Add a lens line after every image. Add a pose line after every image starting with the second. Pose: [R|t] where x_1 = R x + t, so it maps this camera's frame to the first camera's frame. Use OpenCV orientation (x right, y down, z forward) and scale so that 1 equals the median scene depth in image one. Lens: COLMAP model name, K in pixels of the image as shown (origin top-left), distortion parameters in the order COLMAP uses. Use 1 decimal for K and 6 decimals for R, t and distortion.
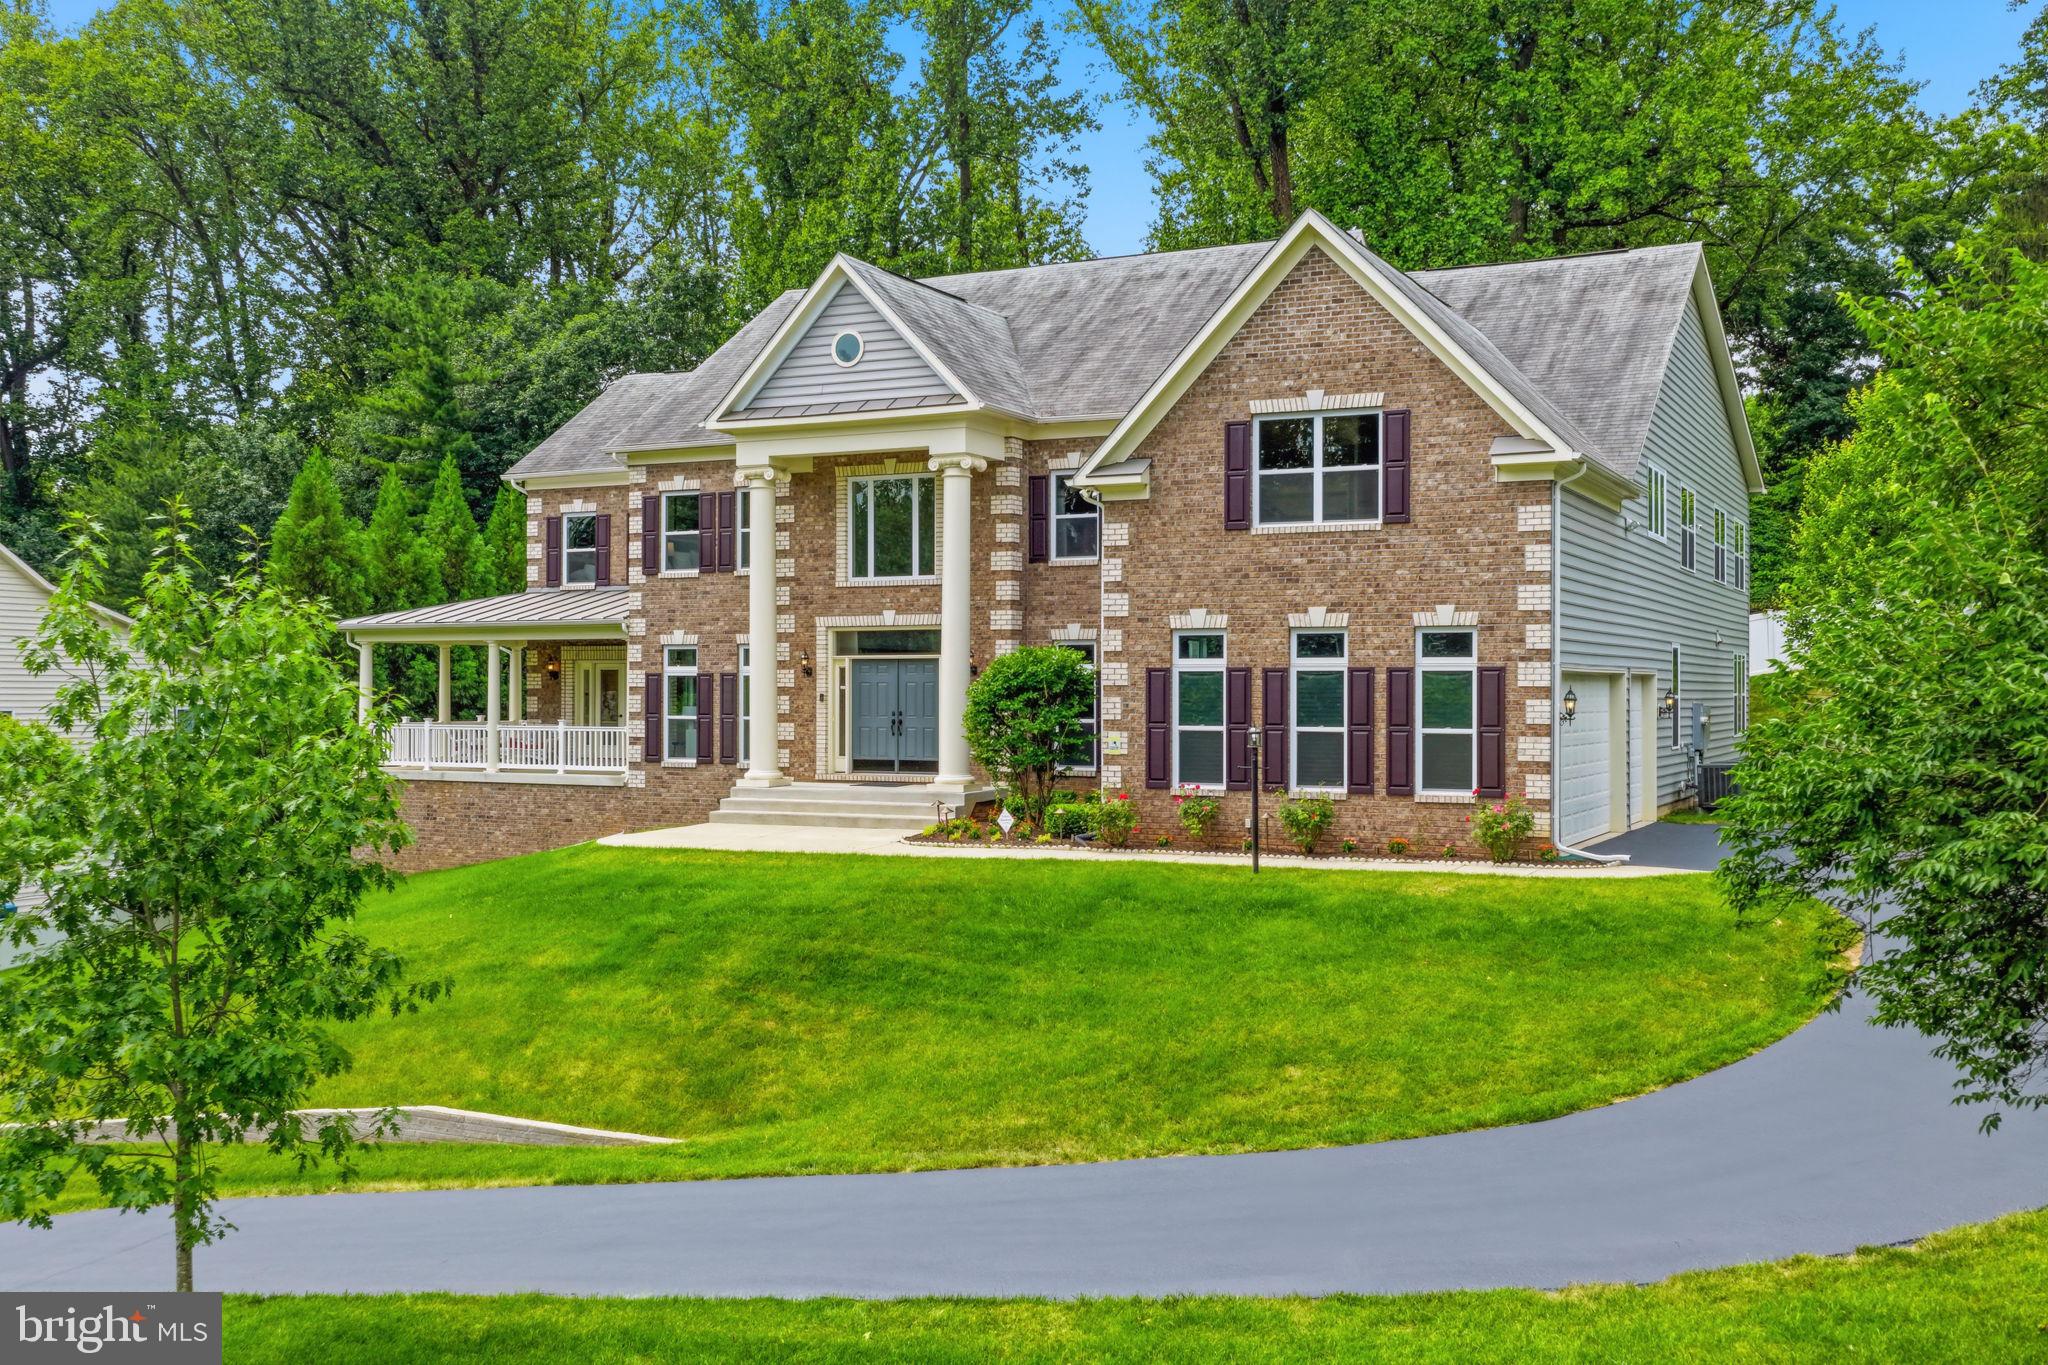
lens RADIAL K [[1941.9, 0, 1024.0], [0, 1941.9, 682.5], [0, 0, 1]] dist [-0.006290, -0.007519]
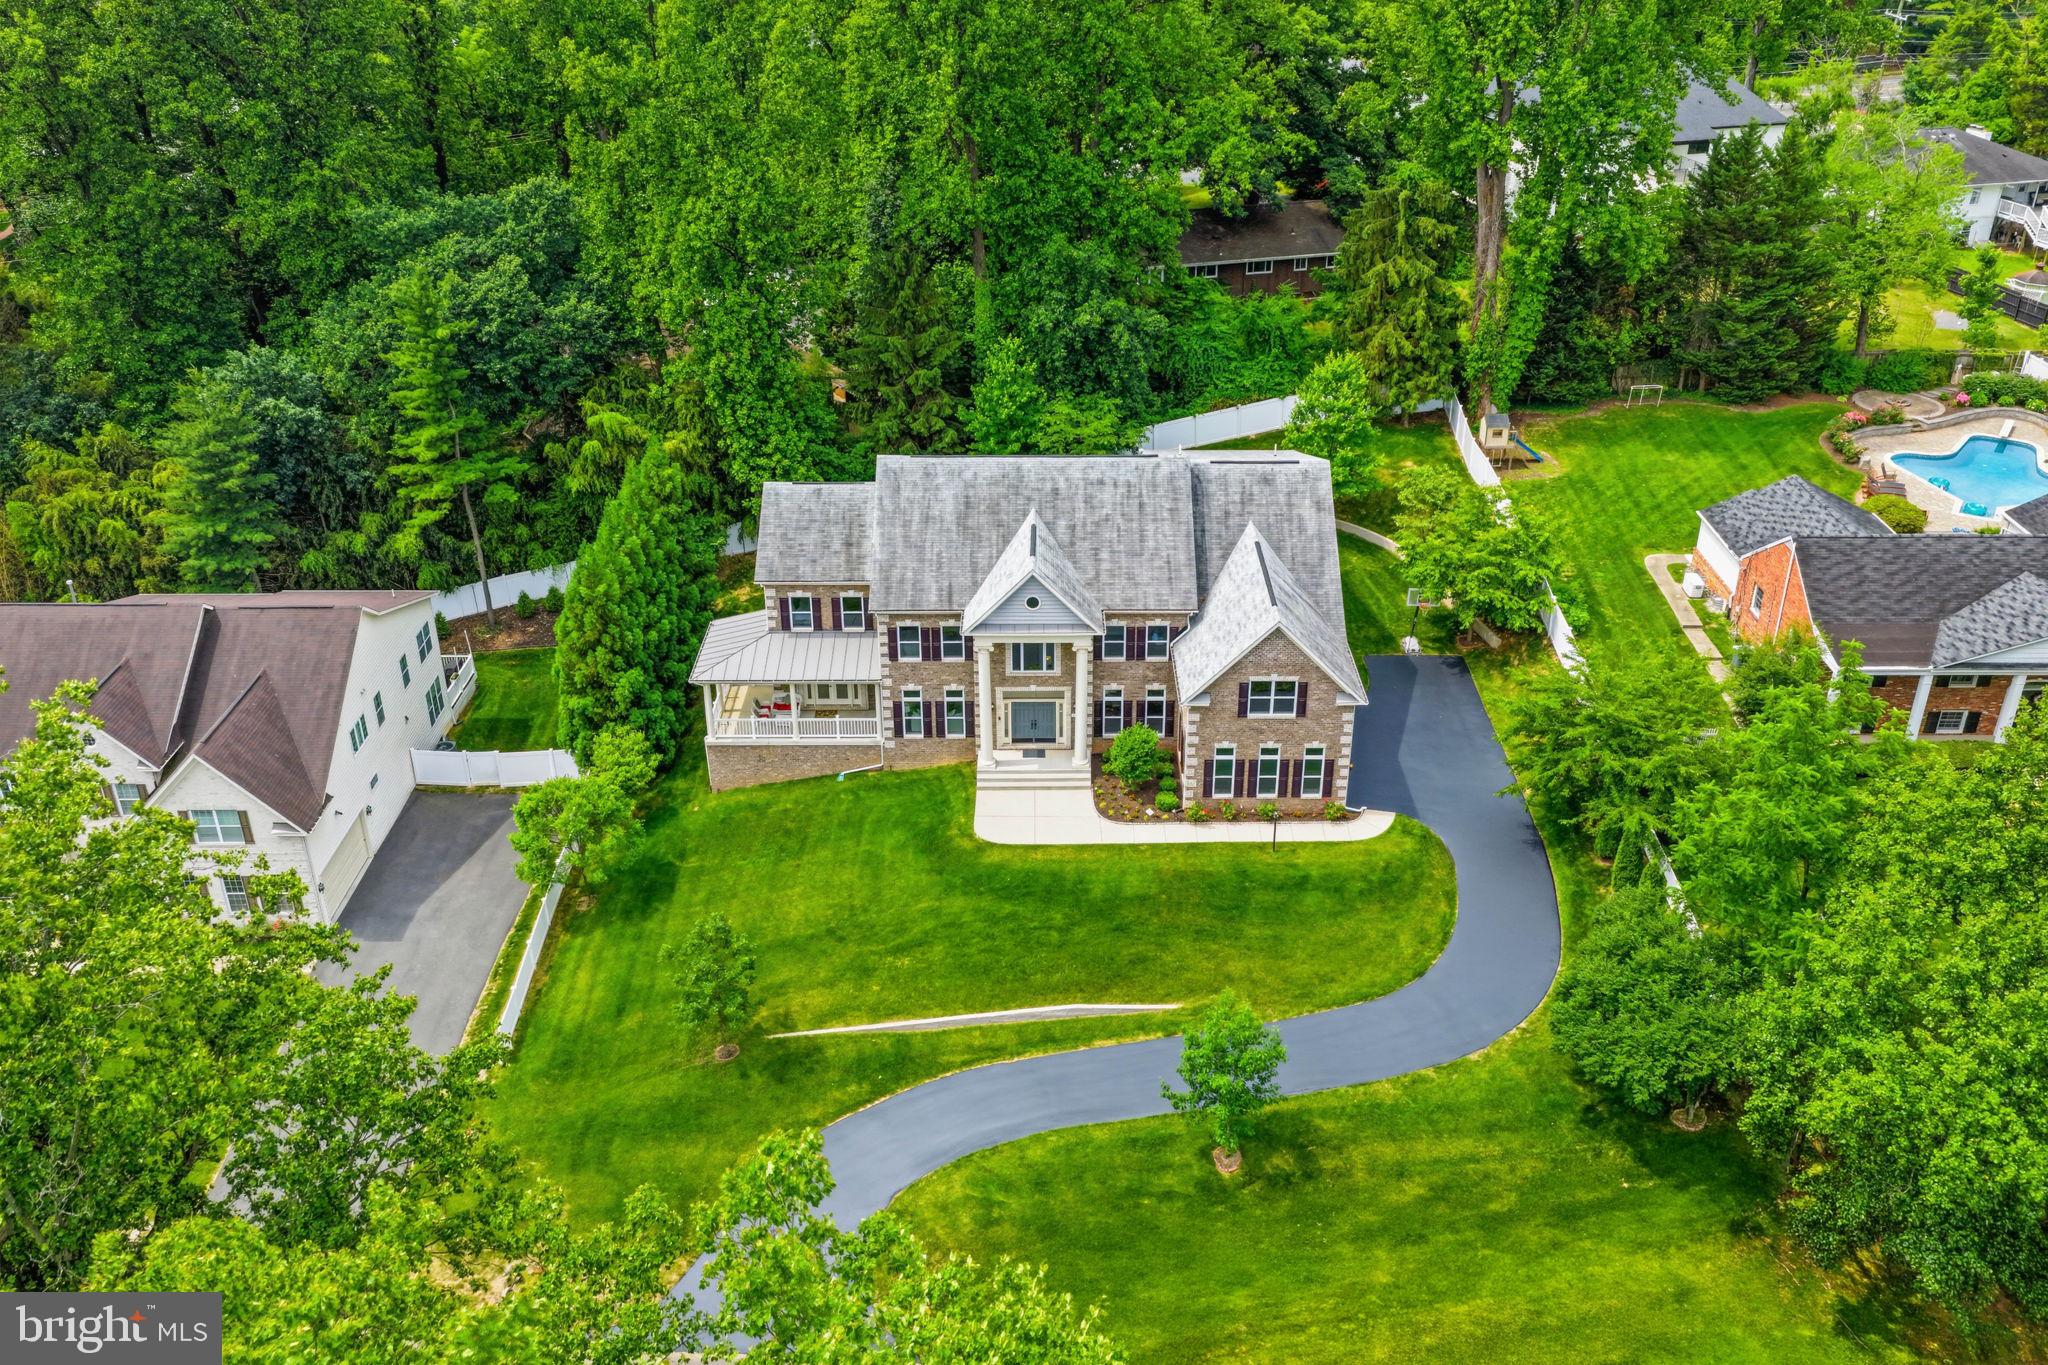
lens RADIAL K [[1941.9, 0, 1024.0], [0, 1941.9, 682.5], [0, 0, 1]] dist [-0.006290, -0.007519]
pose [[0.887576, -0.227185, 0.400744, -1.254757], [-0.003651, 0.866436, 0.499275, -1.490006], [-0.460646, -0.444608, 0.768198, -0.956695]]
